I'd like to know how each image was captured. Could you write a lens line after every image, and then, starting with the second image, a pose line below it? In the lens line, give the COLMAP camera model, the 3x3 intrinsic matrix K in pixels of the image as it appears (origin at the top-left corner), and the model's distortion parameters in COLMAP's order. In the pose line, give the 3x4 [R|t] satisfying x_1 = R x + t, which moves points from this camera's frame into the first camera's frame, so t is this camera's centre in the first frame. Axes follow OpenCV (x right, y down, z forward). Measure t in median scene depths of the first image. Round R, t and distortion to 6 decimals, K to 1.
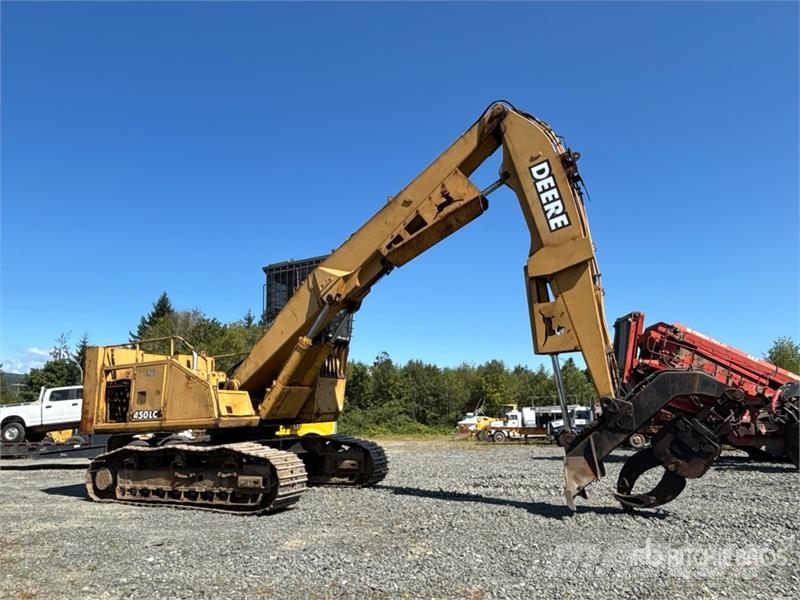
lens RADIAL K [[537.0, 0, 400.0], [0, 537.0, 300.0], [0, 0, 1]] dist [0.091887, -0.143290]
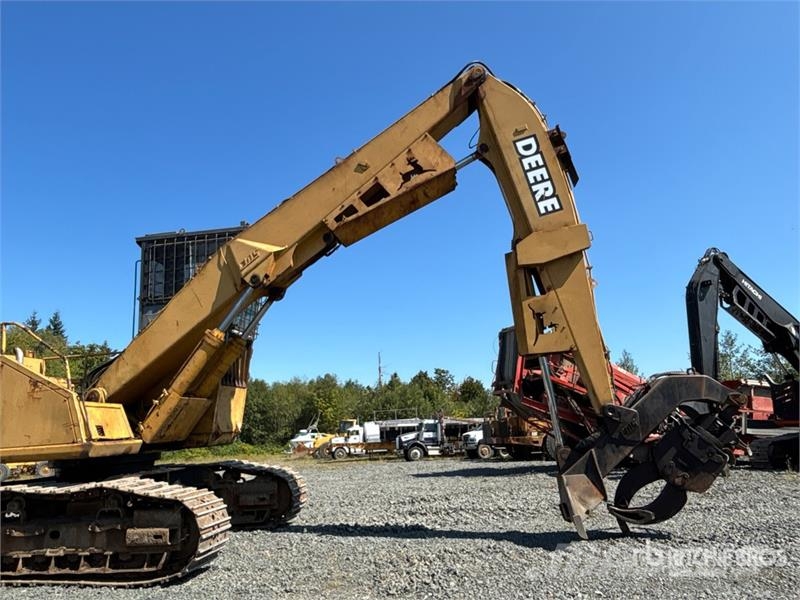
lens RADIAL K [[542.0, 0, 397.5], [0, 542.0, 300.5], [0, 0, 1]] dist [0.034269, -0.031551]
pose [[0.945784, 0.051674, 0.320659, -0.181429], [-0.042988, 0.998493, -0.034115, 0.042970], [-0.321938, 0.018481, 0.946580, 0.210145]]
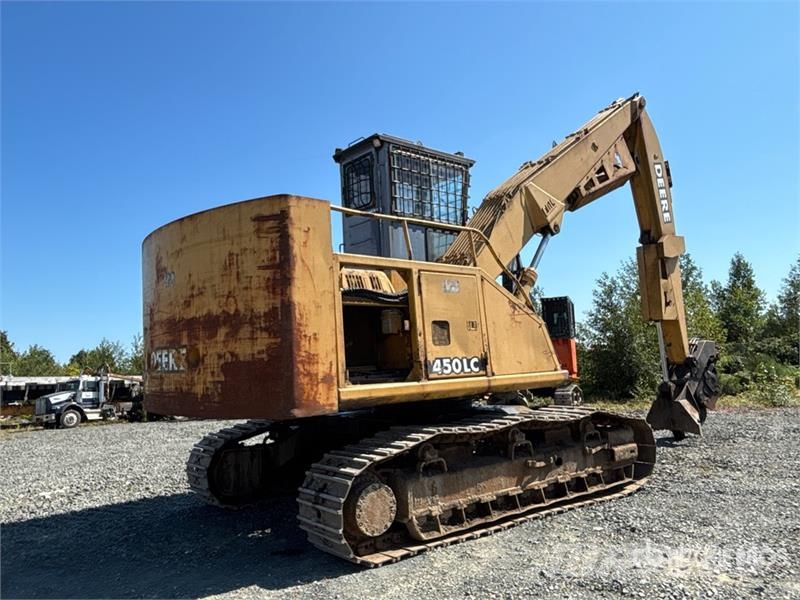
lens RADIAL K [[598.1, 0, 399.6], [0, 598.1, 297.7], [0, 0, 1]] dist [0.074193, -0.133829]
pose [[0.386761, 0.117394, 0.914677, -1.015909], [-0.168035, 0.984230, -0.055270, 0.186577], [-0.906742, -0.132321, 0.400388, 0.824470]]
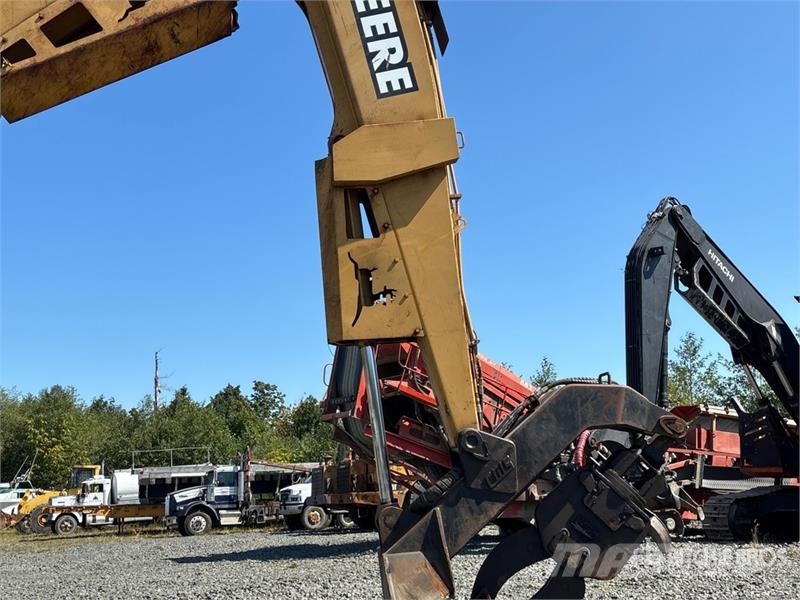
lens RADIAL K [[887.8, 0, 397.9], [0, 887.8, 296.5], [0, 0, 1]] dist [0.114936, -0.268622]
pose [[0.850026, 0.087026, 0.519501, -0.094554], [-0.088663, 0.995824, -0.021746, 0.059899], [-0.519224, -0.027576, 0.854193, 0.250887]]
